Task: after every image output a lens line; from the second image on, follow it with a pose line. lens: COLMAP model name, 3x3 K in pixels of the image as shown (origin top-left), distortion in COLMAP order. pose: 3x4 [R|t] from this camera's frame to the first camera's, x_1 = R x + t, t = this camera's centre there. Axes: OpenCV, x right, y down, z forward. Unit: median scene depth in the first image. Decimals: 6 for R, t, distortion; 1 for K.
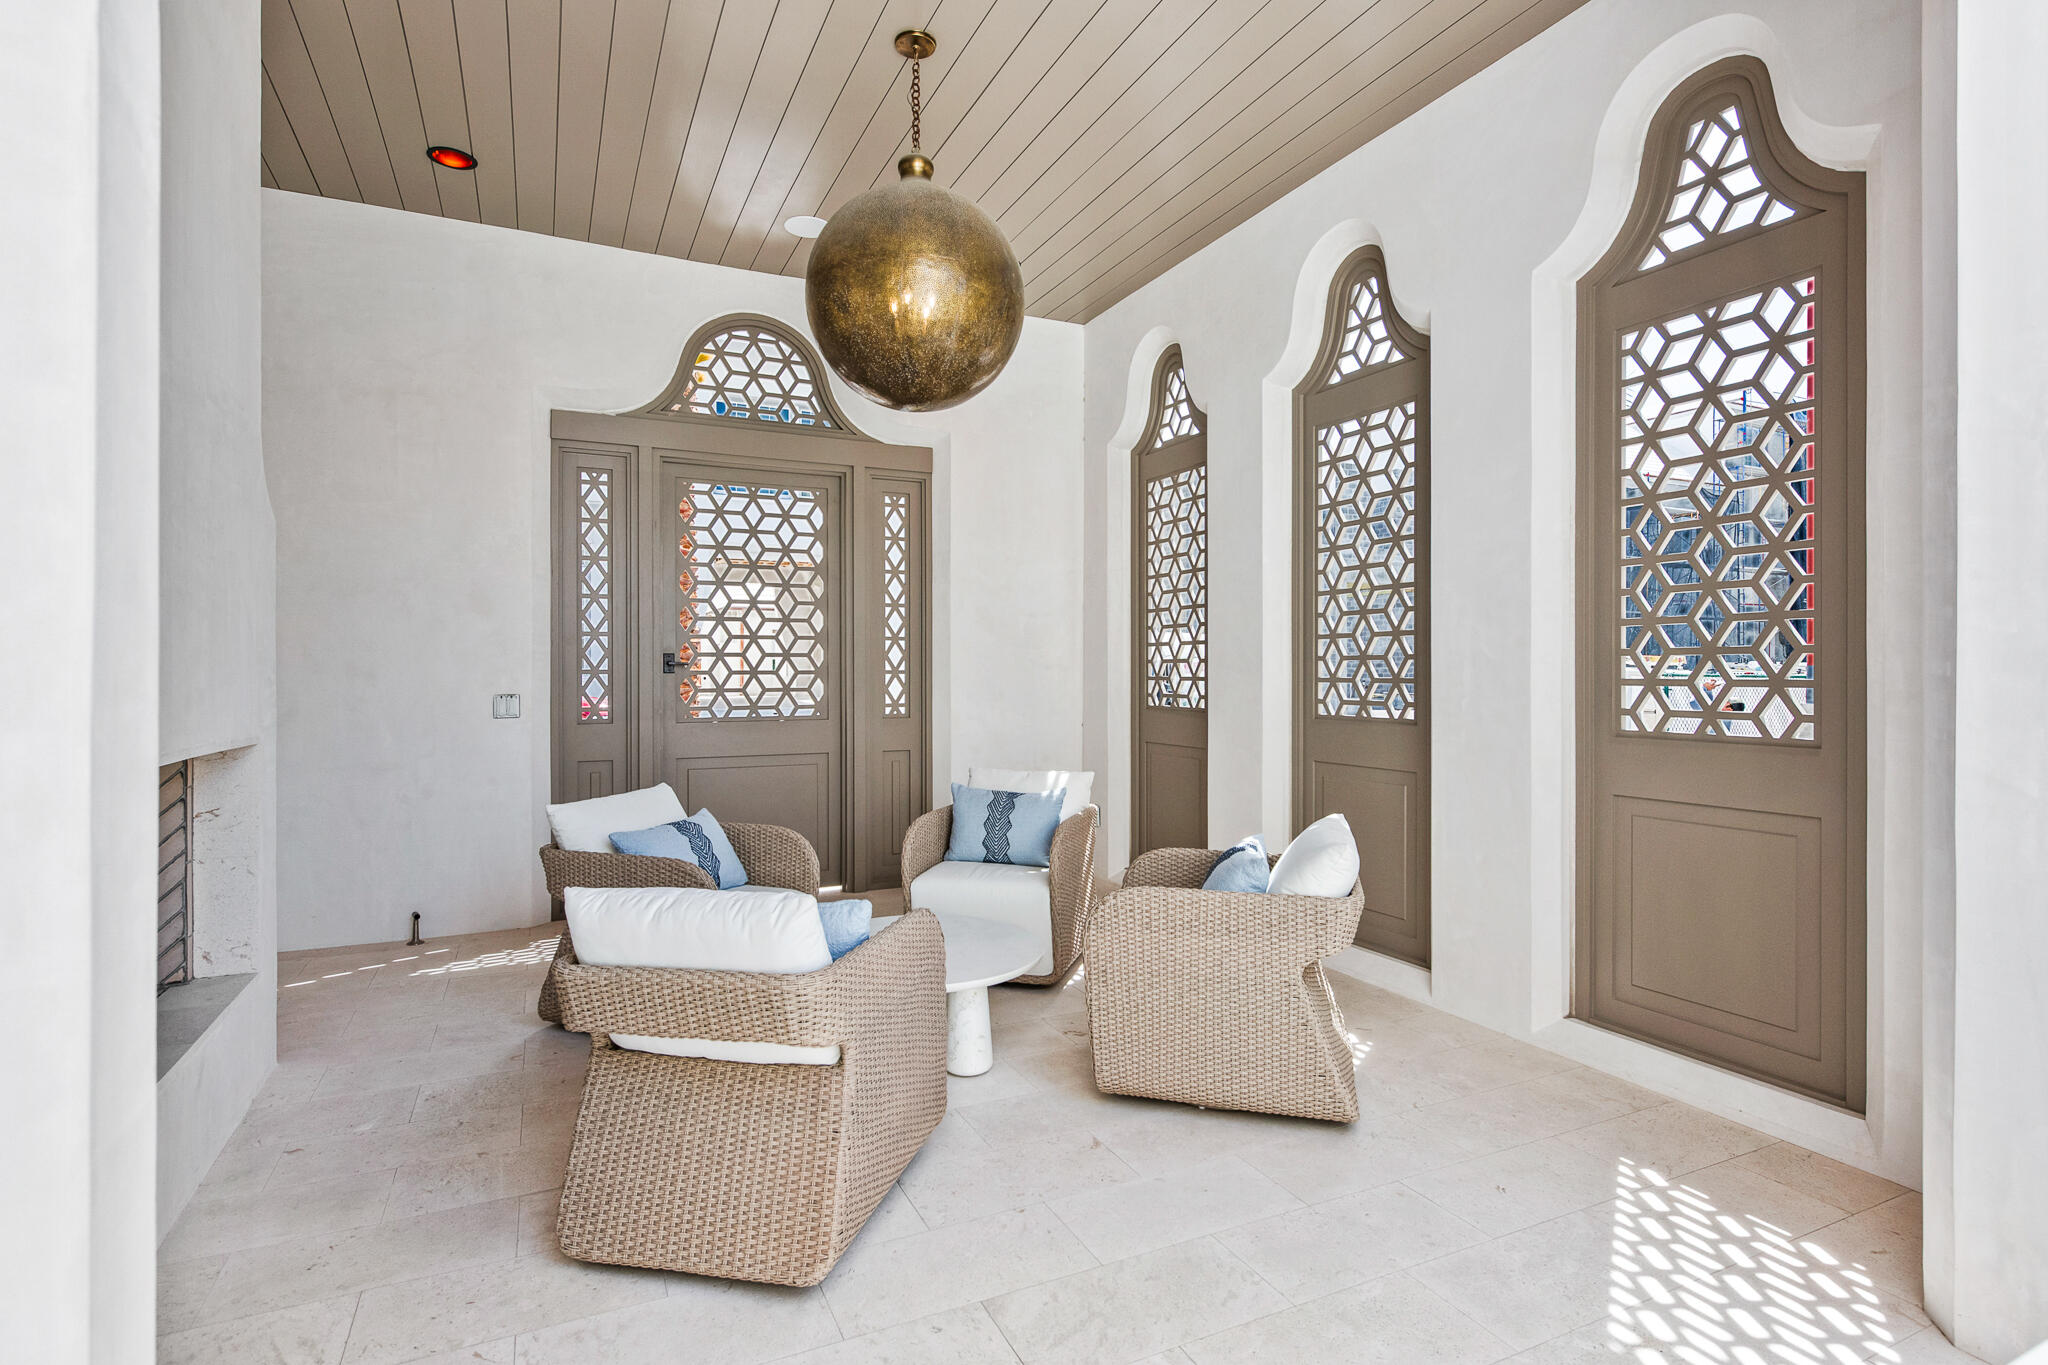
lens RADIAL K [[1025.1, 0, 1037.4], [0, 1025.1, 683.7], [0, 0, 1]] dist [0.000329, 0.000003]
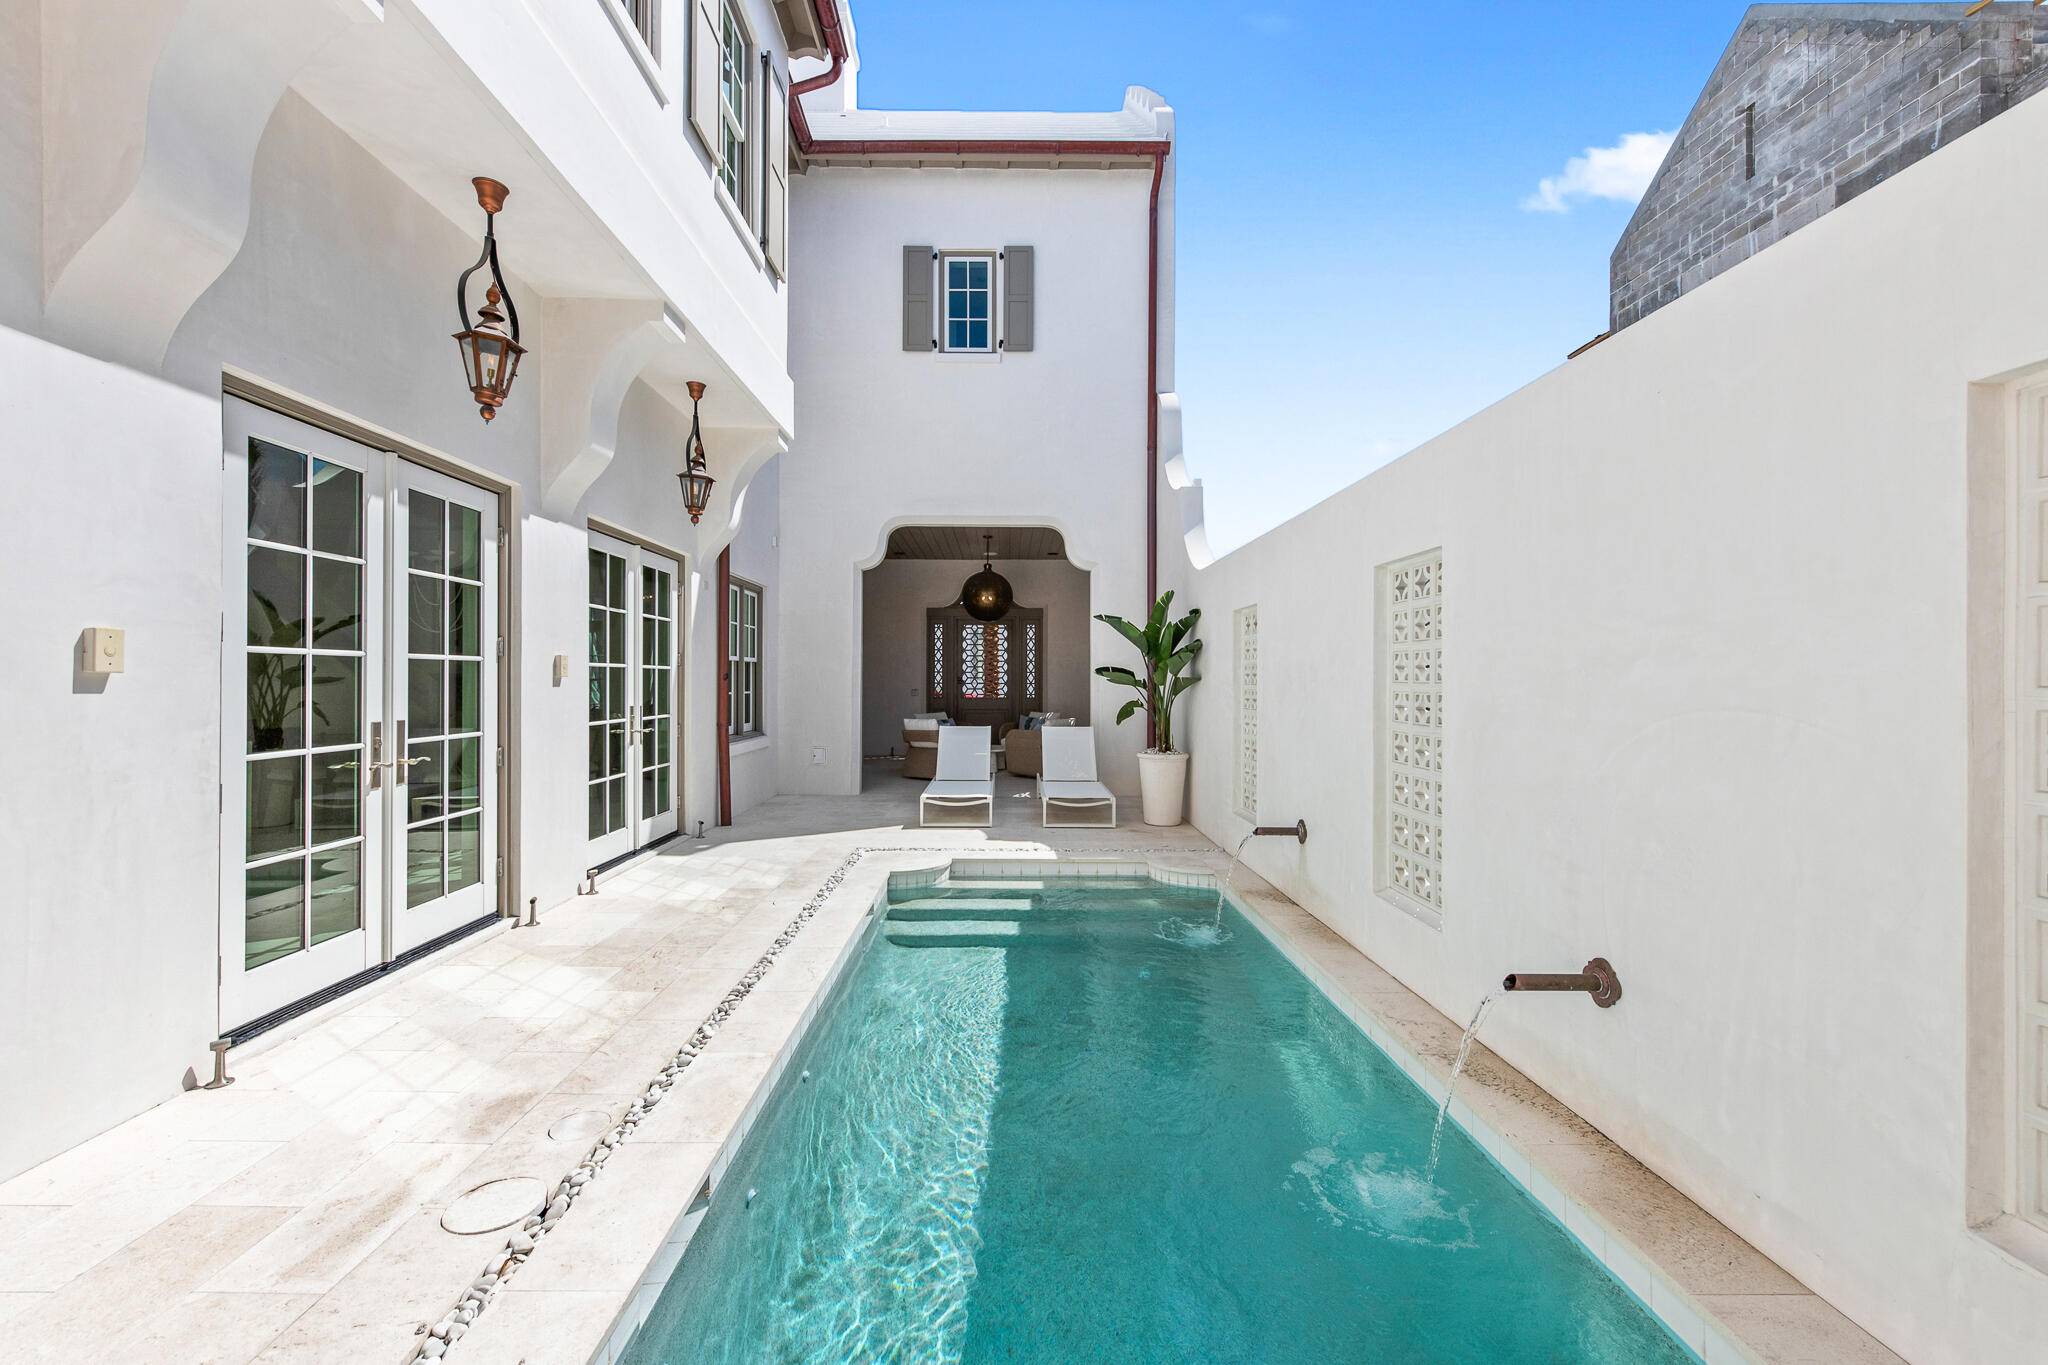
lens RADIAL K [[848.6, 0, 1022.3], [0, 848.6, 683.3], [0, 0, 1]] dist [0.001944, 0.000211]
pose [[0.900069, 0.001698, -0.435743, 0.978933], [-0.004556, 0.999974, -0.005514, 0.002496], [0.435723, 0.006948, 0.900054, -1.323641]]
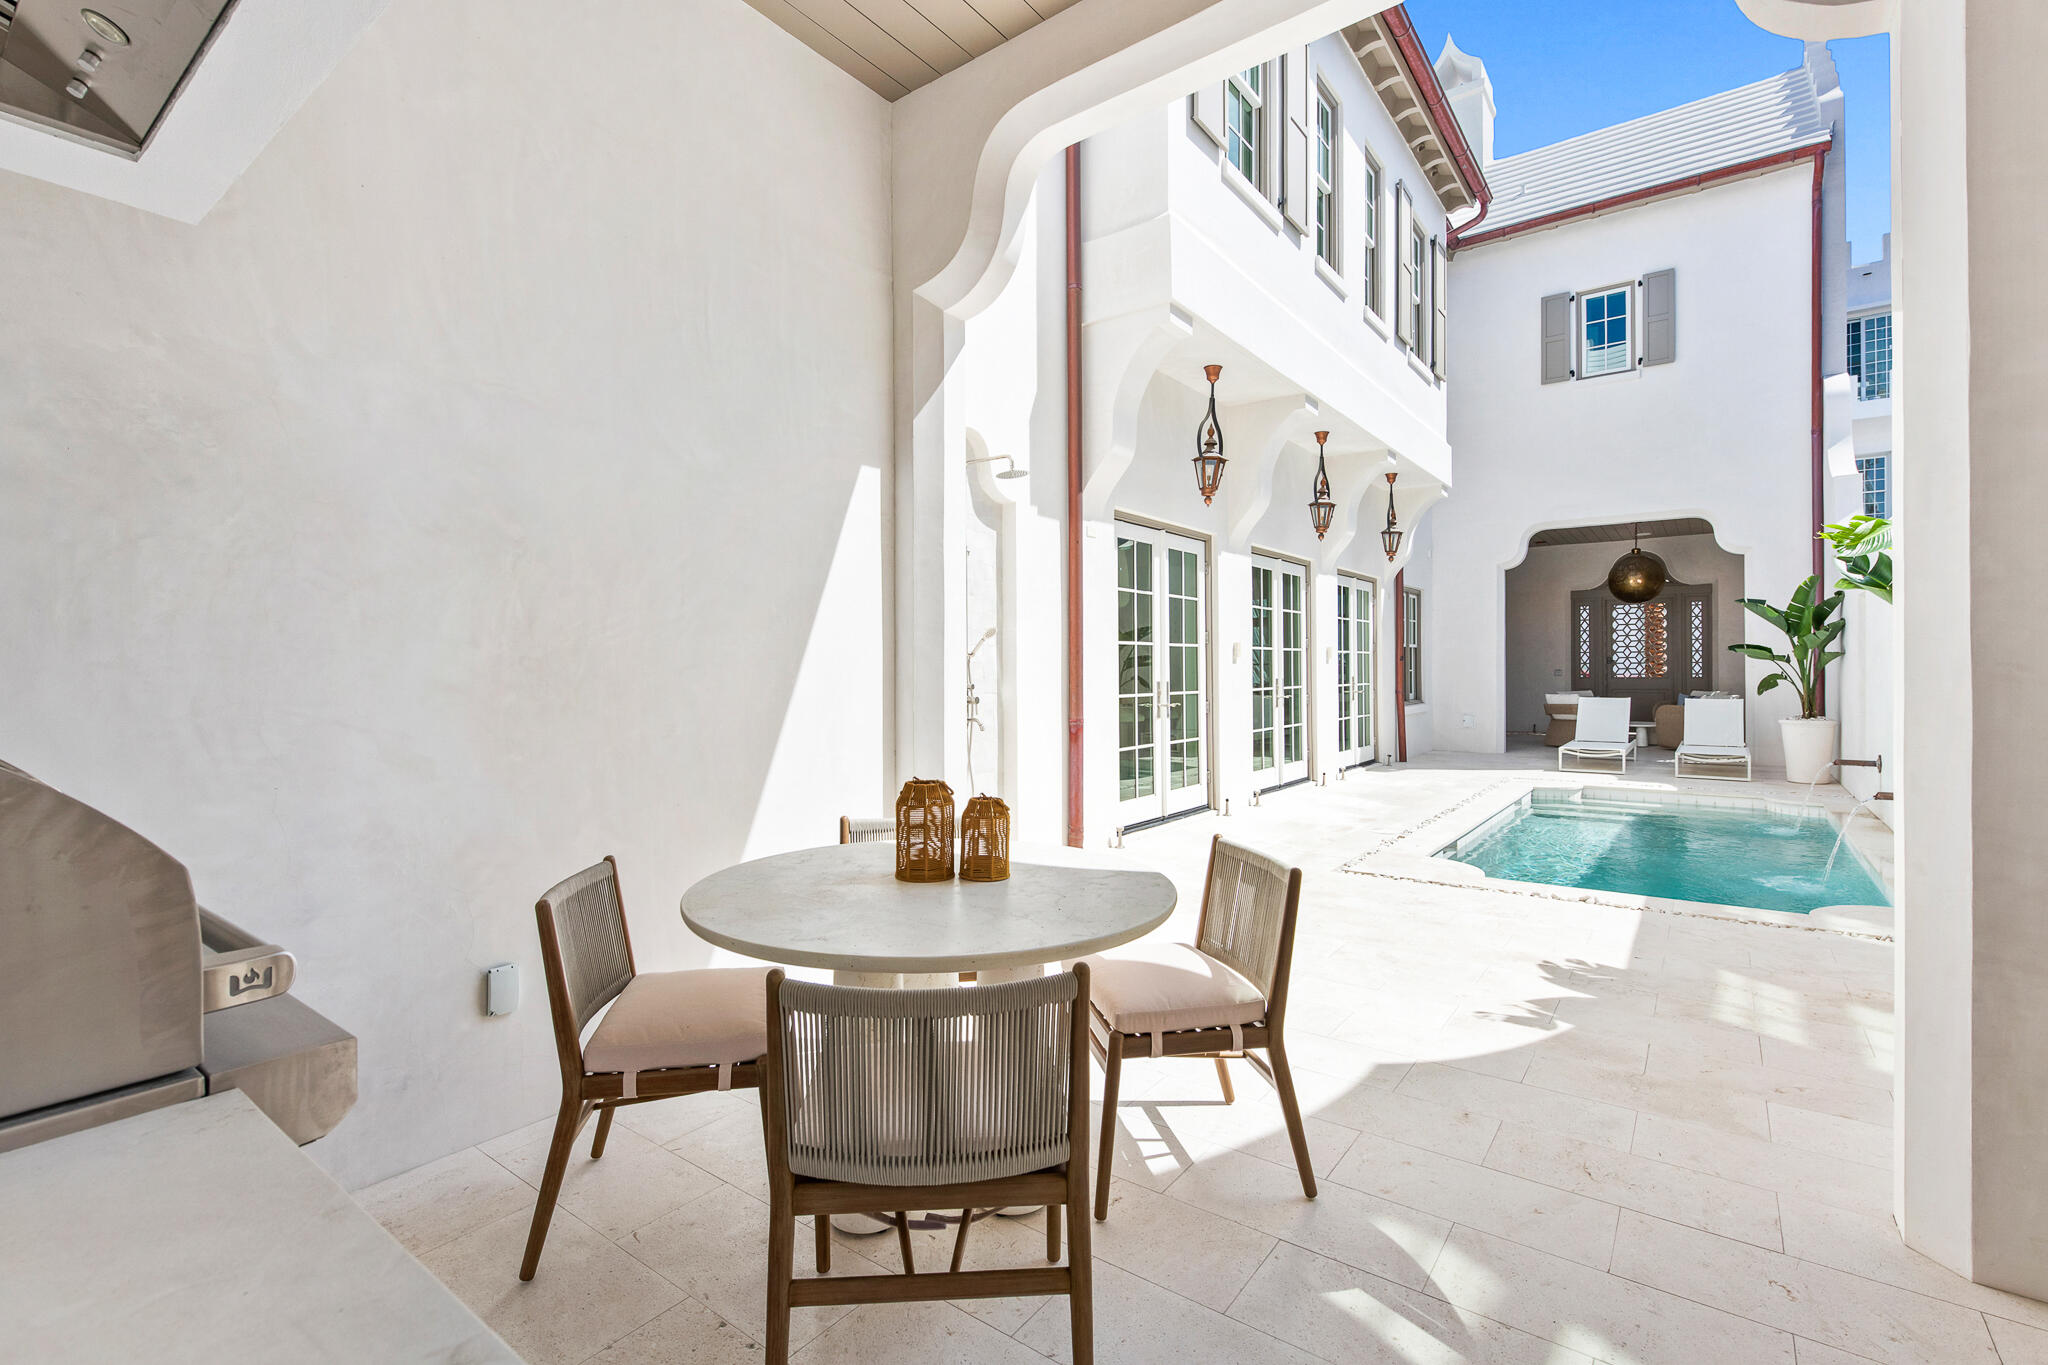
lens RADIAL K [[924.0, 0, 1012.3], [0, 924.0, 673.8], [0, 0, 1]] dist [0.007035, -0.002619]
pose [[0.438931, -0.002656, -0.898517, 1.454259], [0.002644, 0.999995, -0.001665, 0.022318], [0.898517, -0.001645, 0.438936, -2.011837]]
